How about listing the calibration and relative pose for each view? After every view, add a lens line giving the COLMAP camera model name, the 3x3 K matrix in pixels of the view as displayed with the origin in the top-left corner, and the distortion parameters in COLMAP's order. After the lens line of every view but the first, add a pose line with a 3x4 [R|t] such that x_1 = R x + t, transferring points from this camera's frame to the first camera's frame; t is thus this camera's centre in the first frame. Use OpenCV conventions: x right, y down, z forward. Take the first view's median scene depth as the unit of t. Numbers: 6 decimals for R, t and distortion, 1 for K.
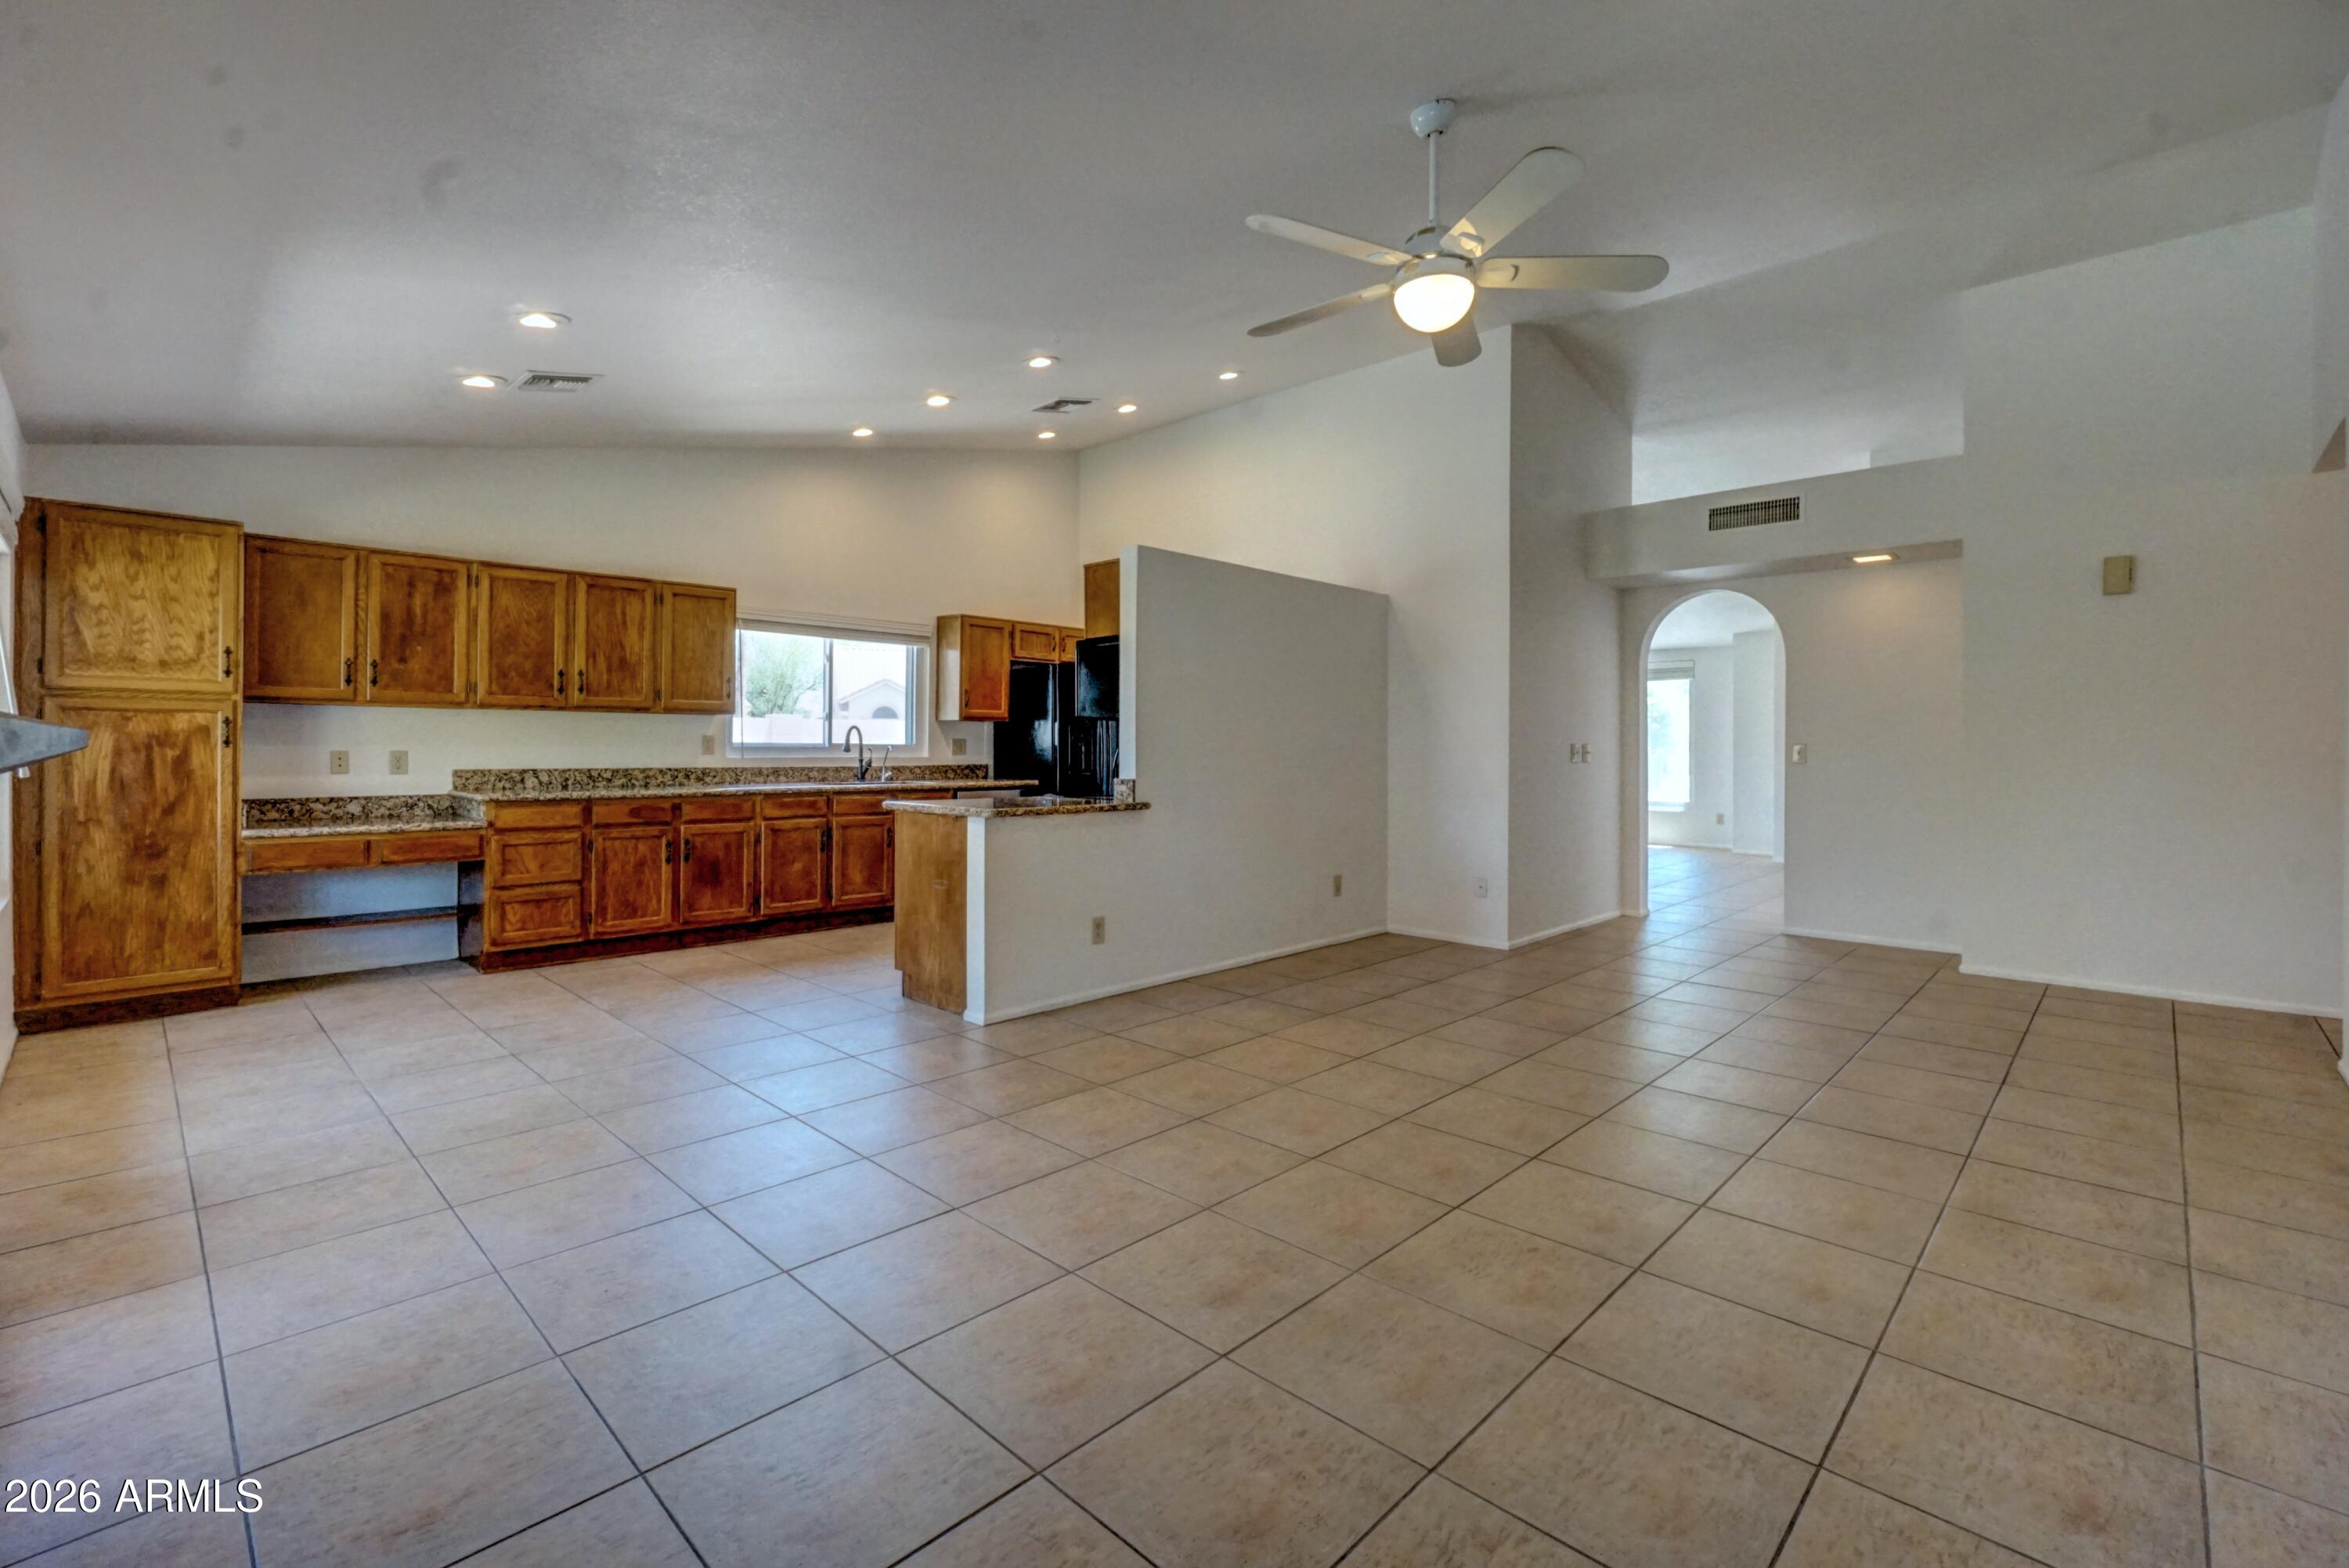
lens RADIAL K [[1025.6, 0, 1180.5], [0, 1025.6, 741.2], [0, 0, 1]] dist [-0.007659, 0.001201]
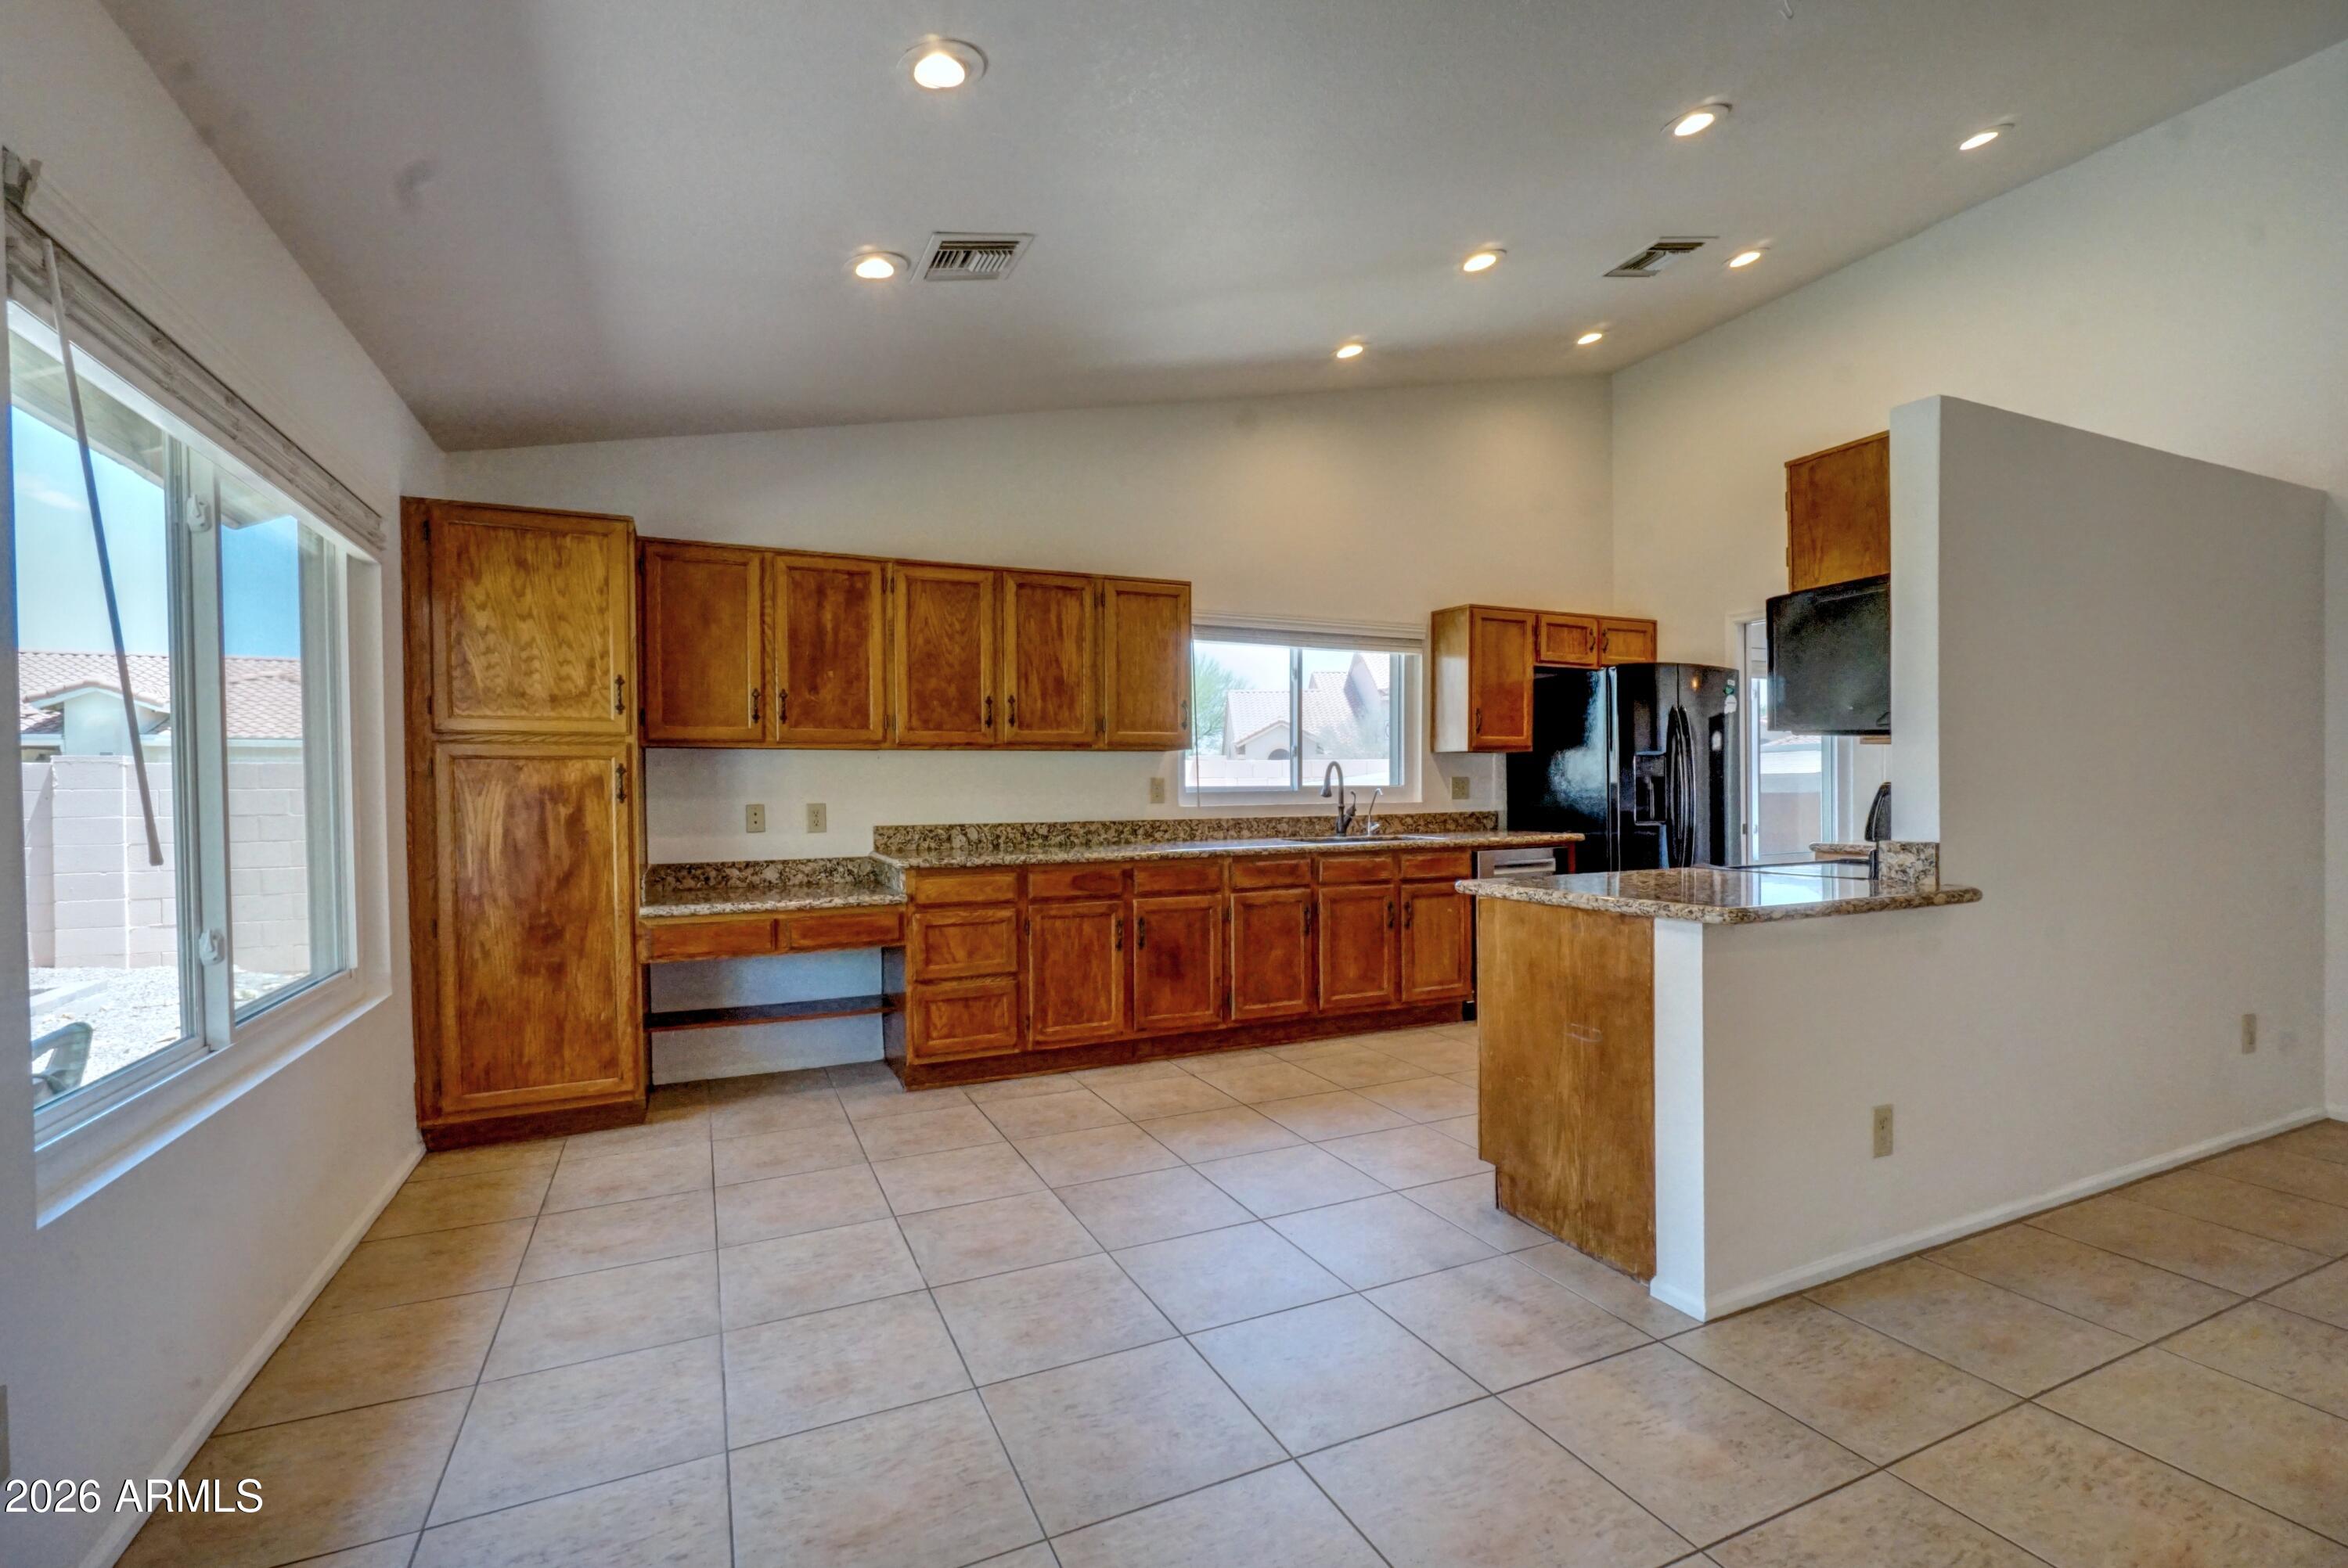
lens RADIAL K [[1029.7, 0, 1172.8], [0, 1029.7, 787.1], [0, 0, 1]] dist [-0.007290, 0.000065]
pose [[0.931096, -0.016764, -0.364389, -0.208059], [0.018107, 0.999836, 0.000268, 0.001310], [0.364325, -0.006848, 0.931247, 0.349775]]
